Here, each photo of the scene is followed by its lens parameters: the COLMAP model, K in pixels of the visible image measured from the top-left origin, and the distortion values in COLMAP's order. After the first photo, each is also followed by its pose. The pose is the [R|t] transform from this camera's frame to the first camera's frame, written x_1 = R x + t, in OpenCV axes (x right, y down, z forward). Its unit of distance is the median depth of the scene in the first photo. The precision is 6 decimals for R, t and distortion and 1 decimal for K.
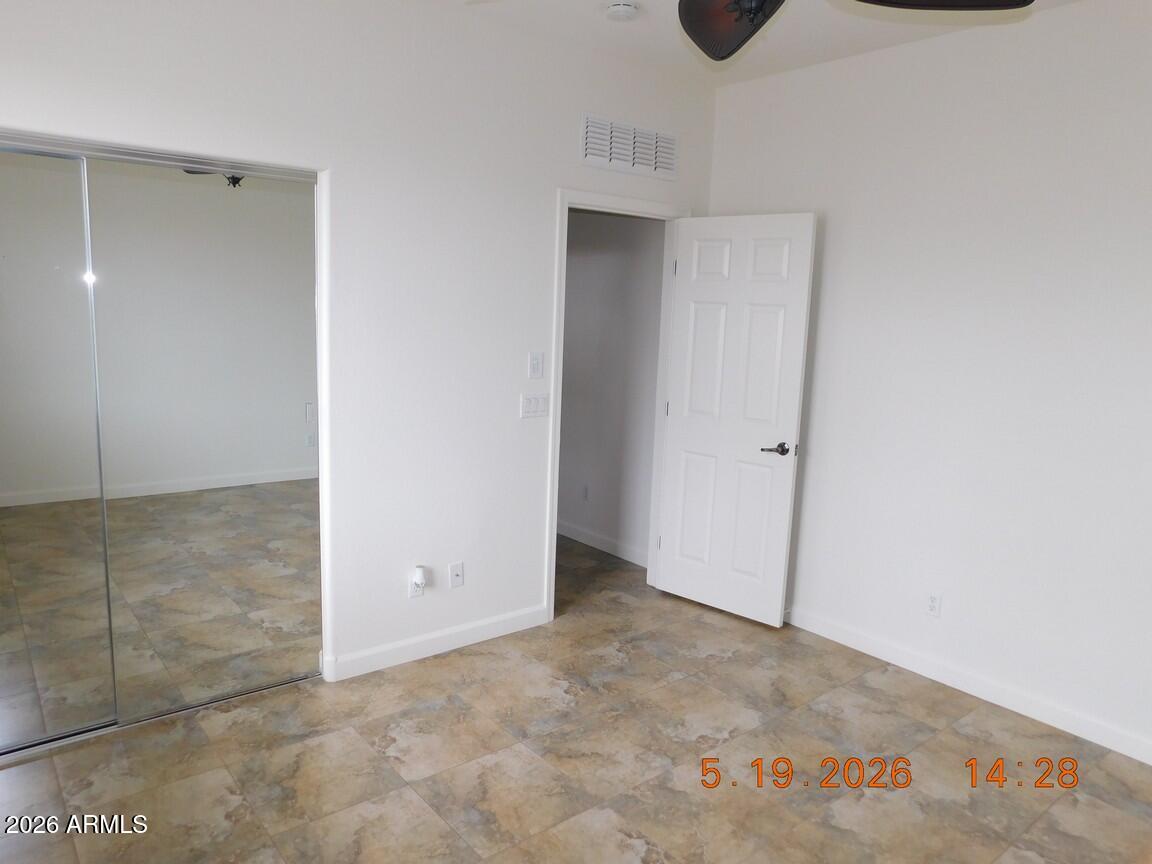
lens RADIAL K [[799.0, 0, 576.0], [0, 799.0, 432.0], [0, 0, 1]] dist [-0.068620, 0.064492]
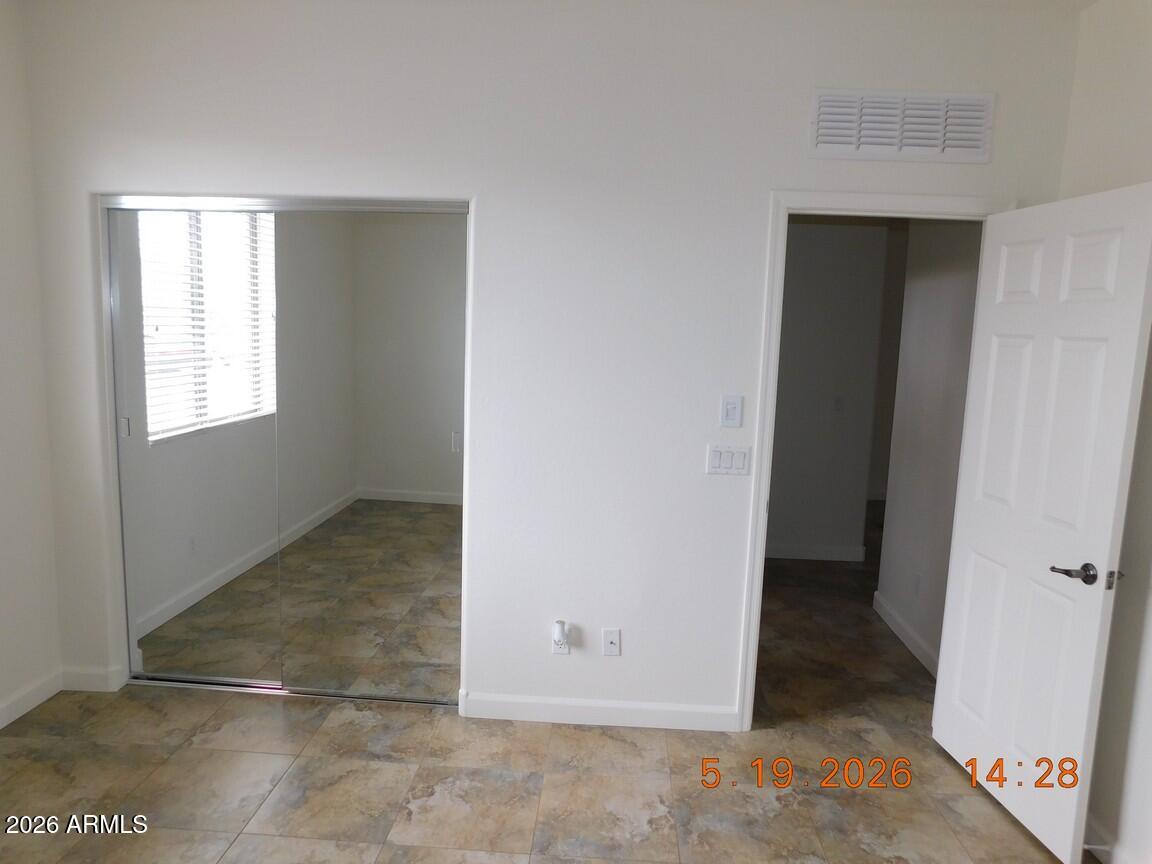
lens RADIAL K [[799.0, 0, 576.0], [0, 799.0, 432.0], [0, 0, 1]] dist [-0.068620, 0.064492]
pose [[0.740027, 0.081148, -0.667664, 0.391422], [-0.114856, 0.993360, -0.006570, -0.040711], [0.662698, 0.081548, 0.744433, 0.307178]]
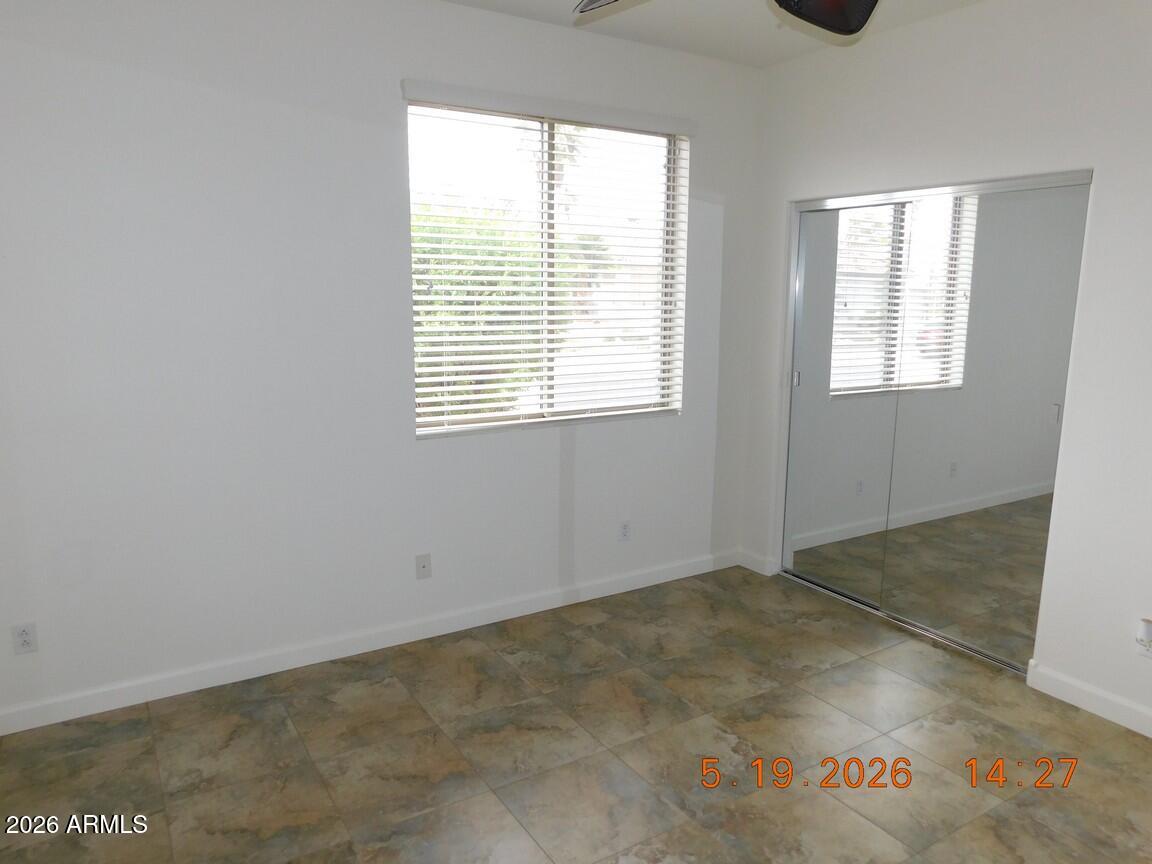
lens RADIAL K [[799.0, 0, 576.0], [0, 799.0, 432.0], [0, 0, 1]] dist [-0.068620, 0.064492]
pose [[-0.118431, 0.141280, -0.982860, 0.631724], [-0.174713, 0.971419, 0.160687, -0.048965], [0.977471, 0.190749, -0.090362, 0.435200]]
